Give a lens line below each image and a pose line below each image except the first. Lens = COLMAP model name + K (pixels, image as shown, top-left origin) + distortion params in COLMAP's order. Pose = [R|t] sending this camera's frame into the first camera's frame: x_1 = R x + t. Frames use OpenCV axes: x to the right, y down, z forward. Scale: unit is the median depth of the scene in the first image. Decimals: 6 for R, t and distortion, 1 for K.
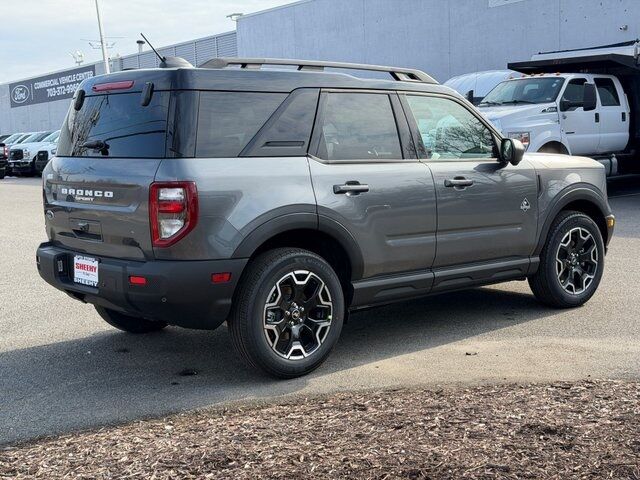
lens RADIAL K [[919.5, 0, 320.0], [0, 919.5, 242.3], [0, 0, 1]] dist [0.025959, 0.000000]
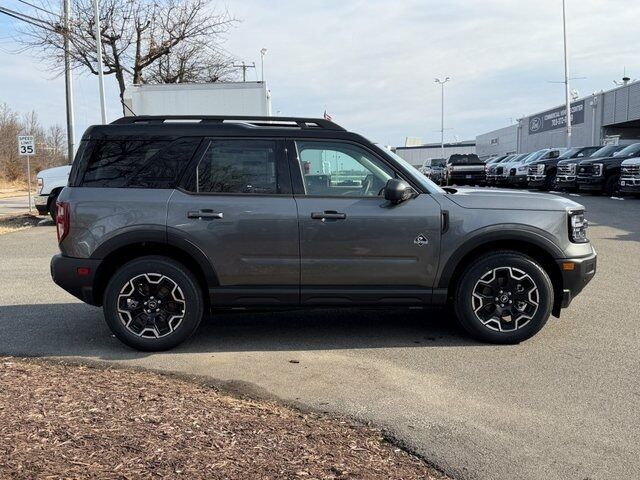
lens RADIAL K [[696.1, 0, 321.3], [0, 696.1, 238.8], [0, 0, 1]] dist [0.058782, 0.000000]
pose [[0.767353, 0.086345, -0.635385, 0.773330], [-0.082726, 0.995942, 0.035436, -0.072623], [0.635867, 0.025371, 0.771382, 0.345787]]
